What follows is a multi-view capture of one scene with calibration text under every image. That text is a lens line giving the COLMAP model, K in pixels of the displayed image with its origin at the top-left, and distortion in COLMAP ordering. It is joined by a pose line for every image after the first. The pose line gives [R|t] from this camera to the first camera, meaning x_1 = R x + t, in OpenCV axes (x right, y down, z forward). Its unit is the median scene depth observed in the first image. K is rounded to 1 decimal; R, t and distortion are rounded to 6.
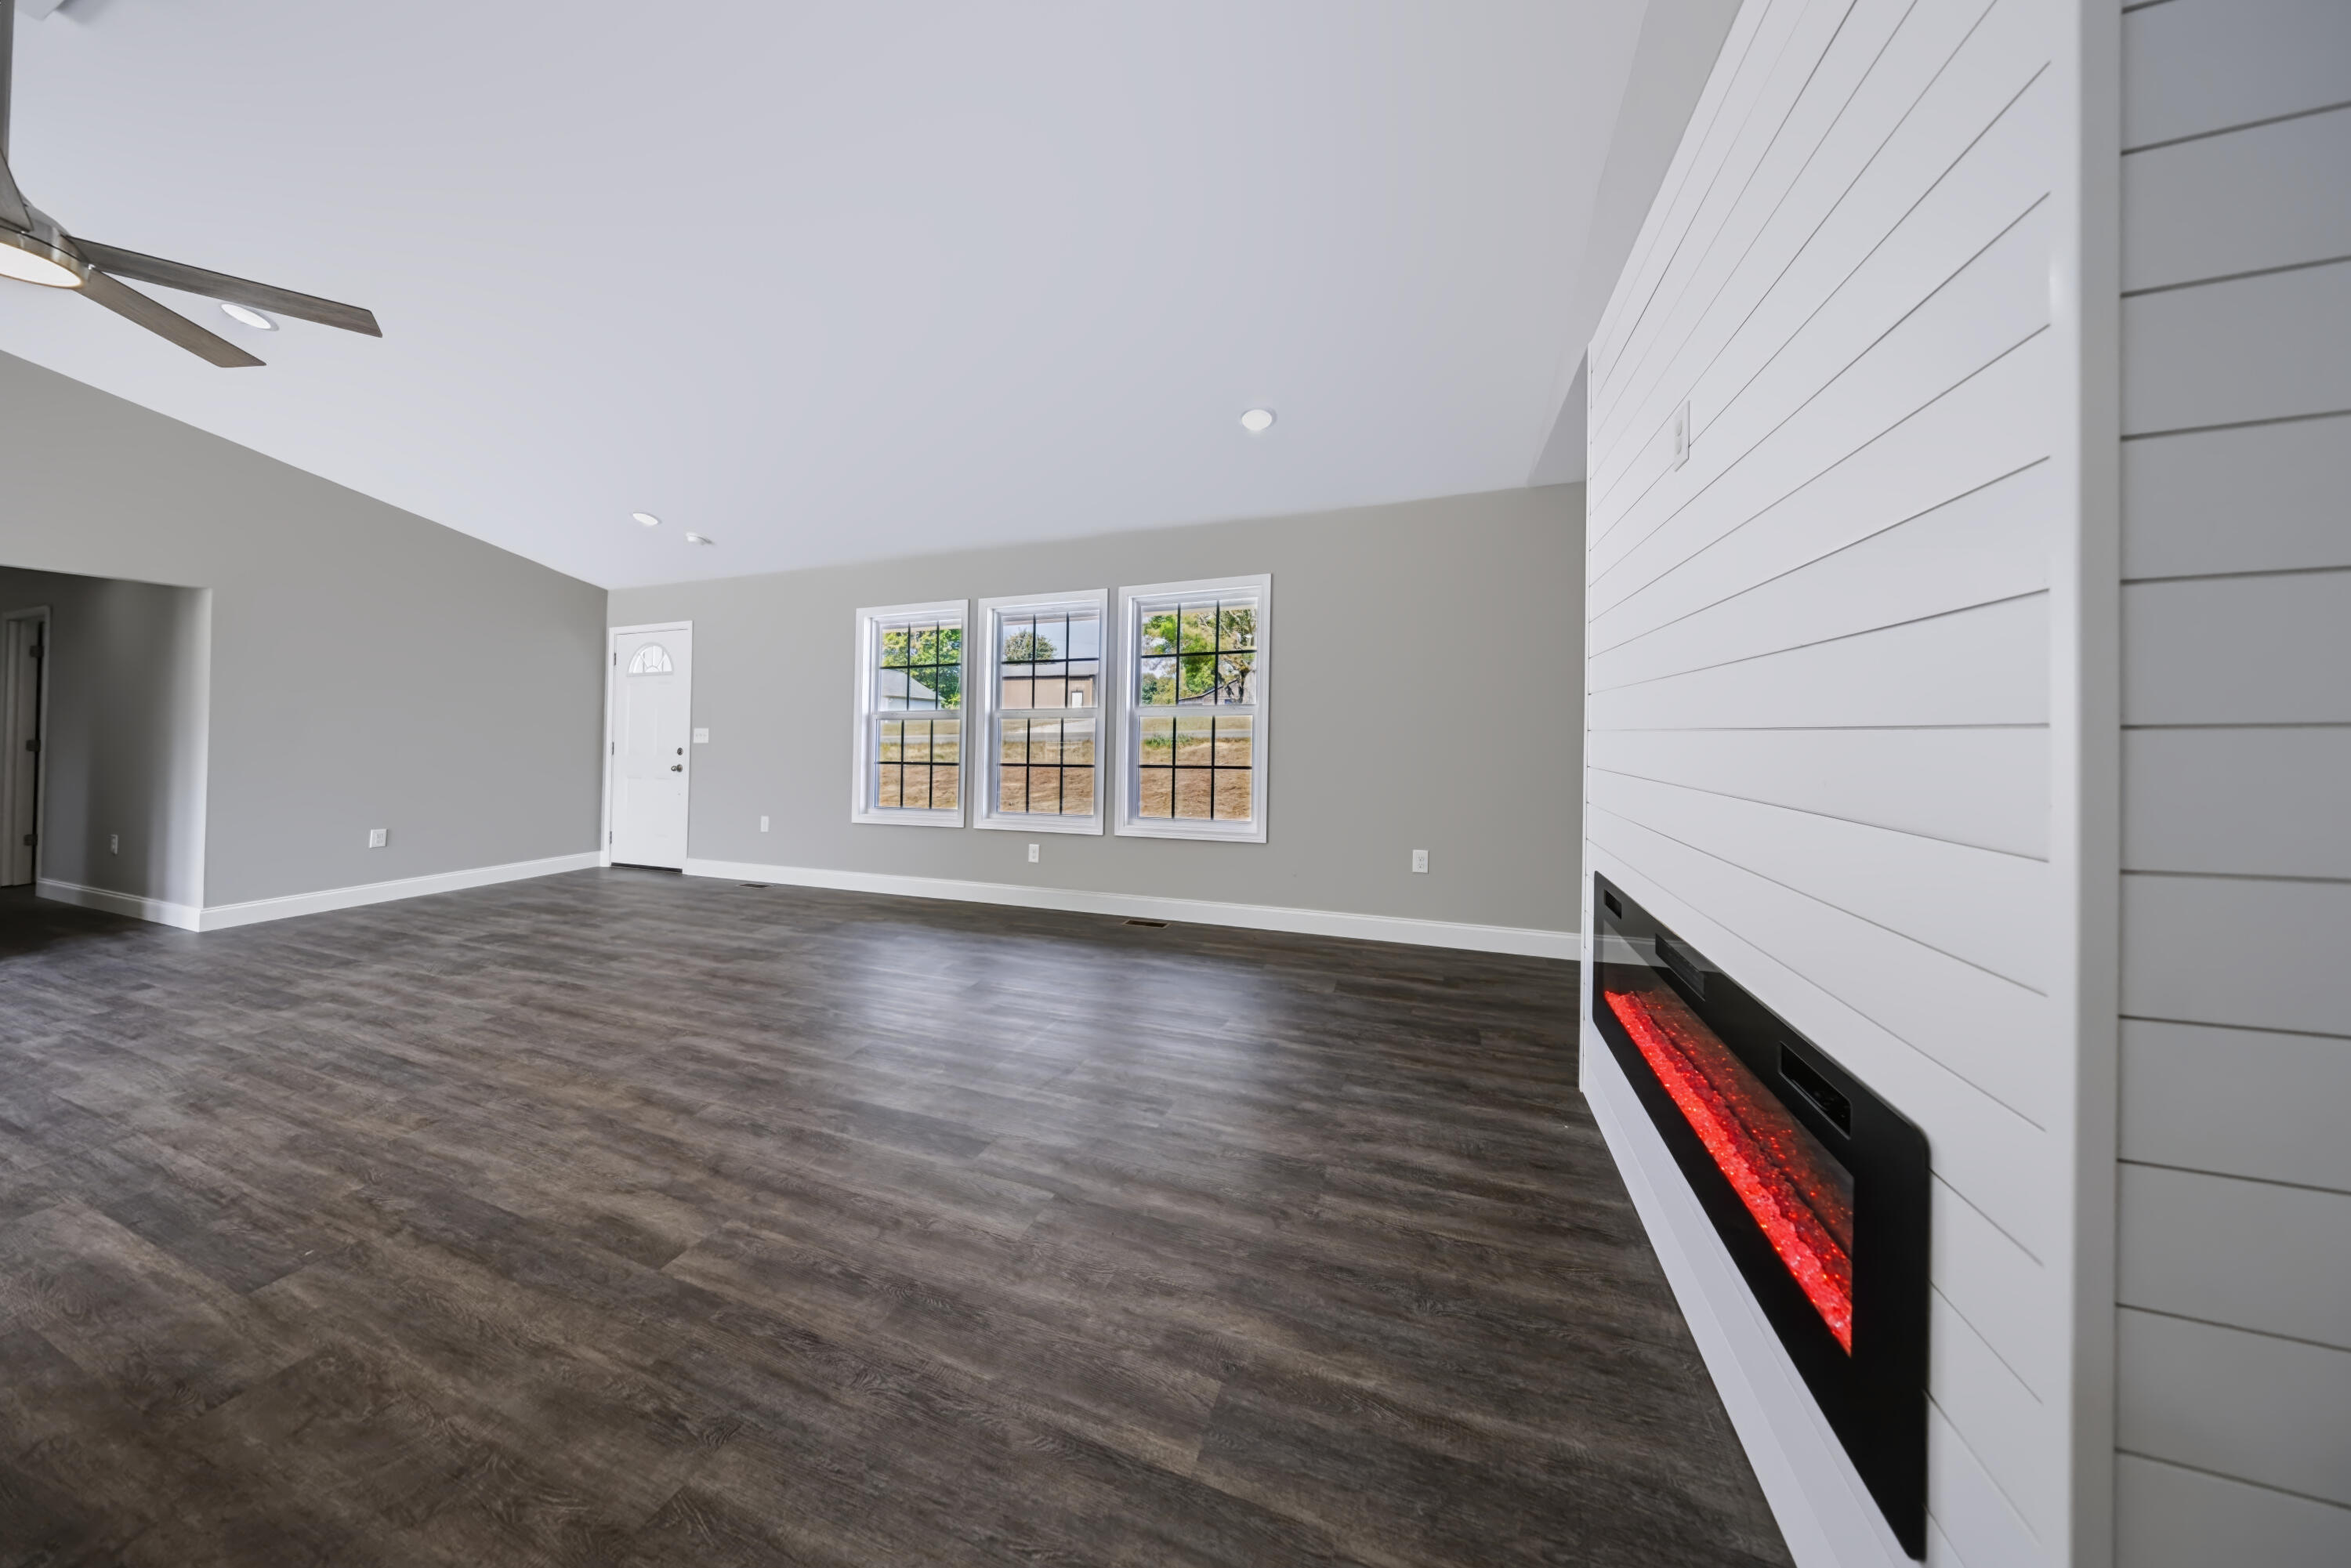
lens RADIAL K [[714.2, 0, 1169.2], [0, 714.2, 713.5], [0, 0, 1]] dist [-0.005367, 0.000035]
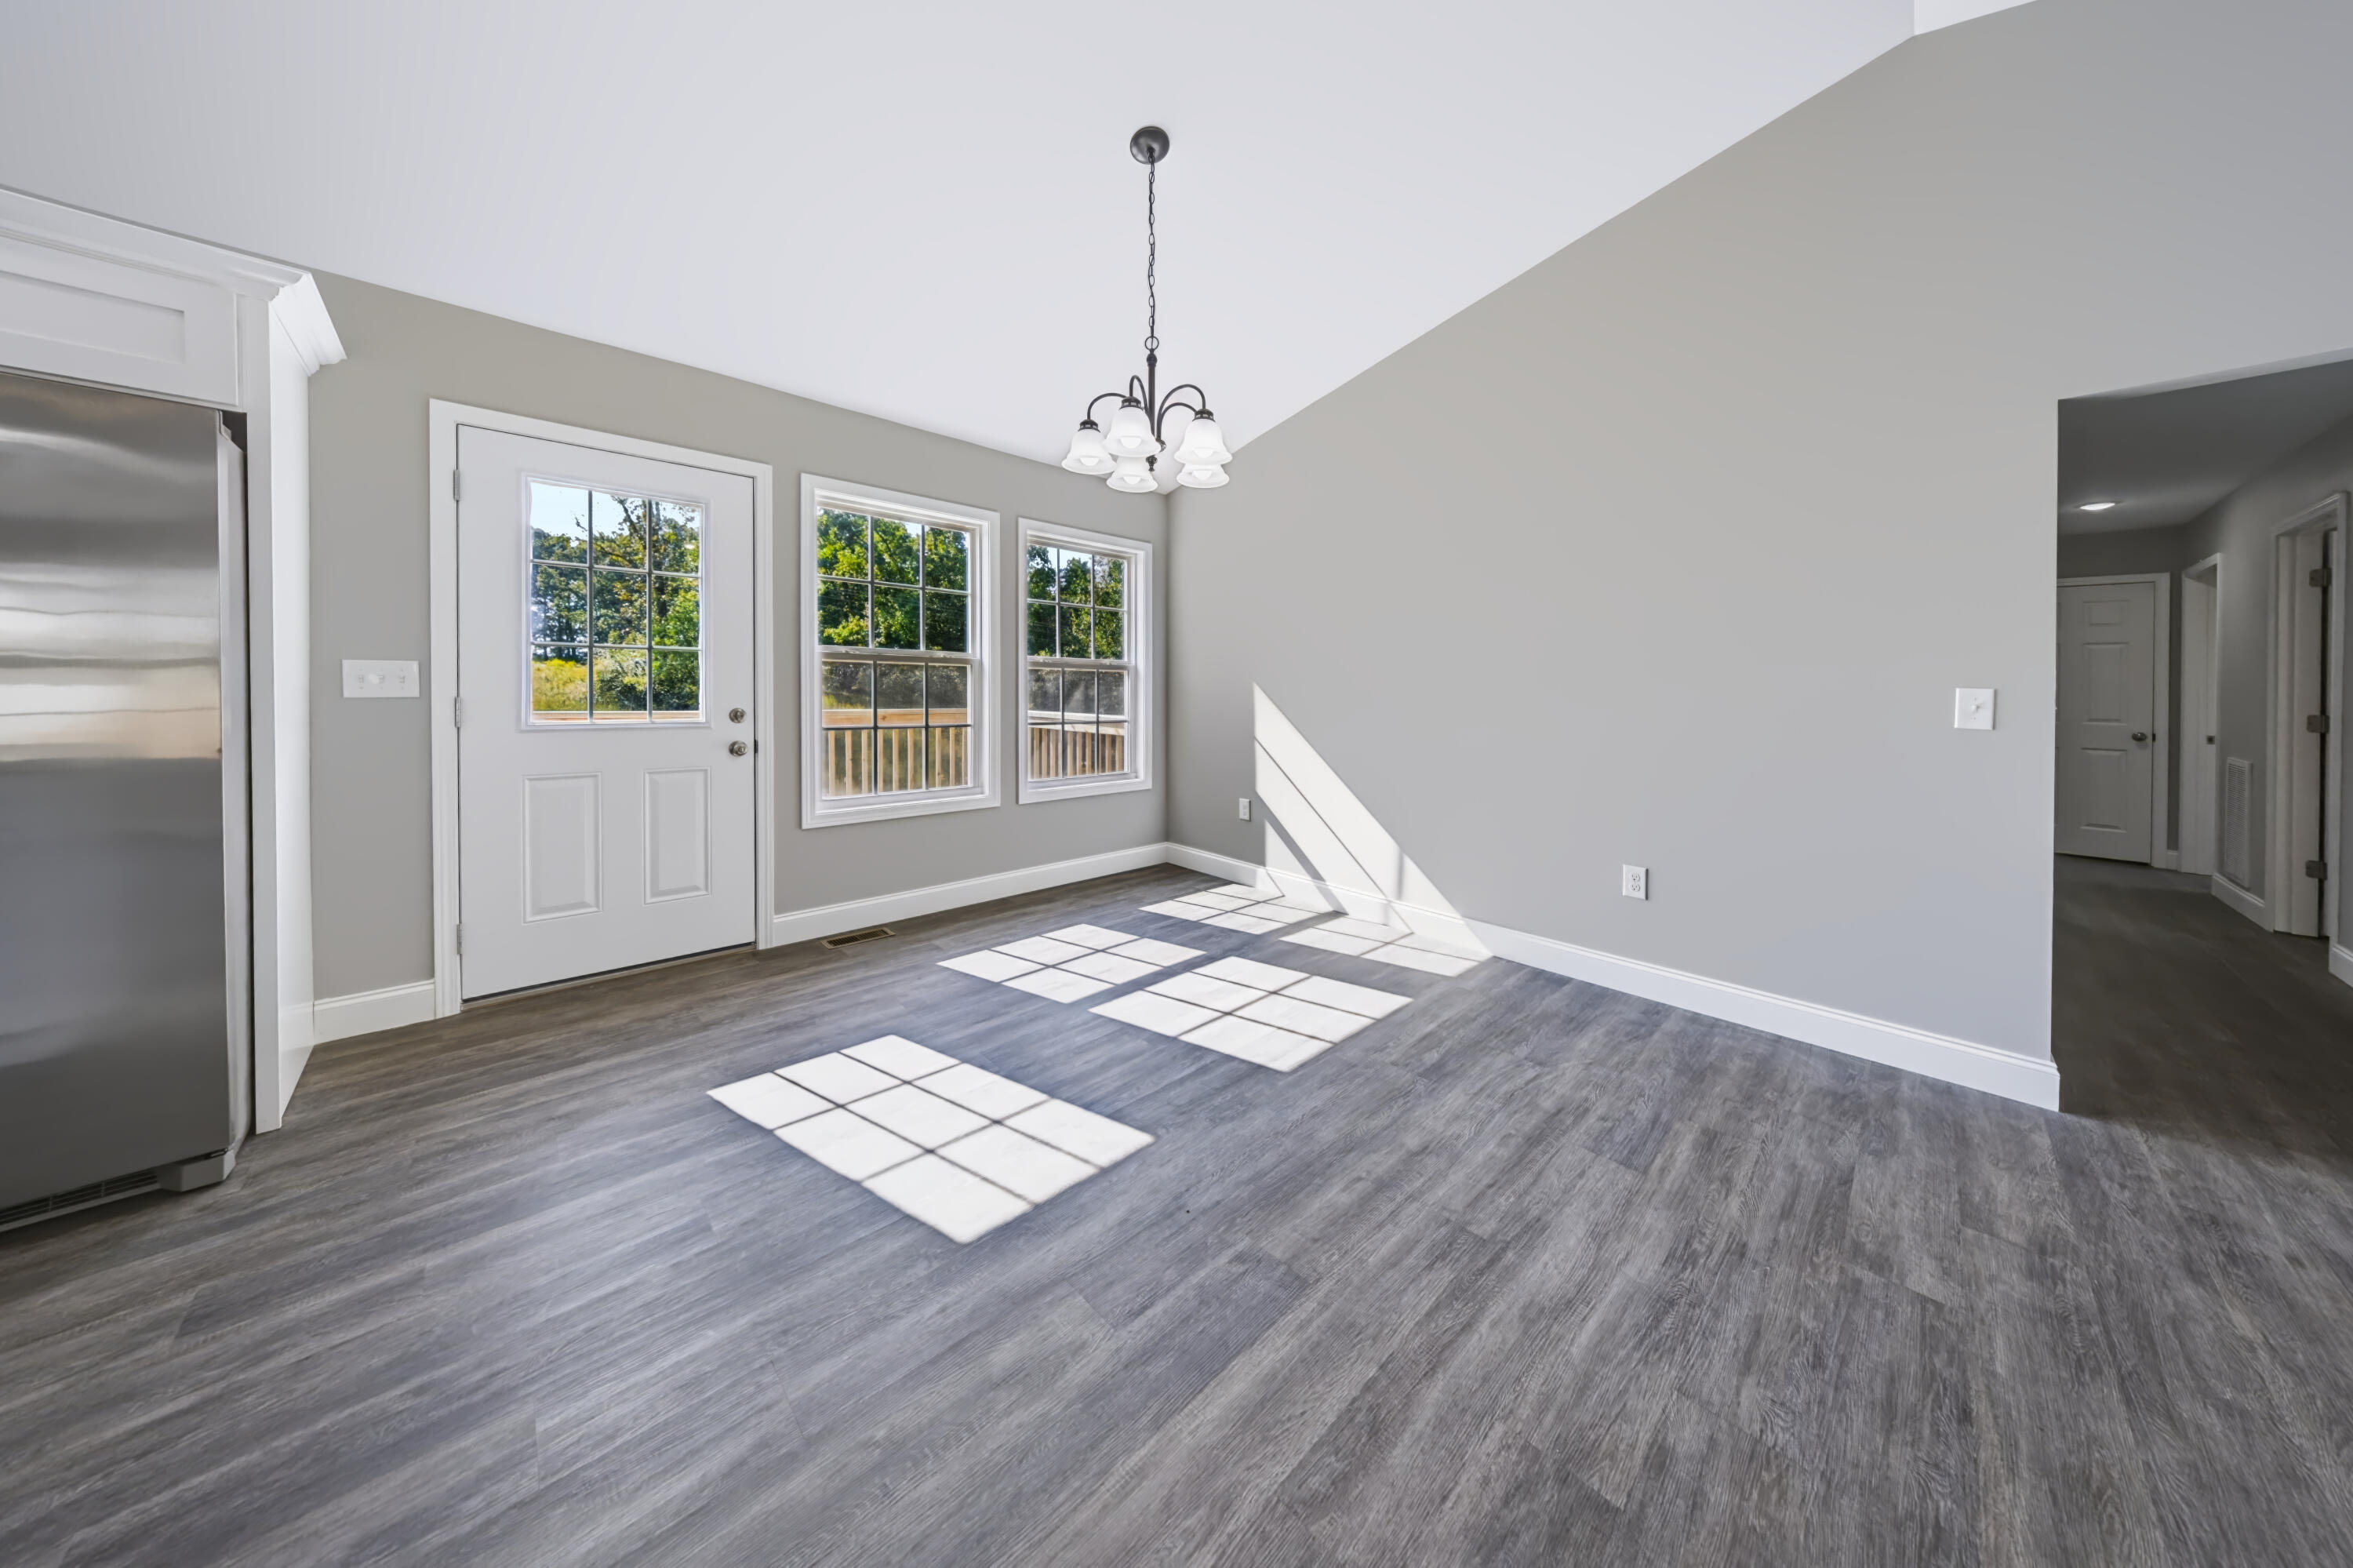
lens RADIAL K [[717.8, 0, 1175.8], [0, 717.8, 693.8], [0, 0, 1]] dist [-0.008602, 0.001433]
pose [[-0.437277, 0.007118, -0.899299, -1.172881], [0.005839, 0.999970, 0.005075, 0.027528], [0.899308, -0.003032, -0.437305, 0.705464]]
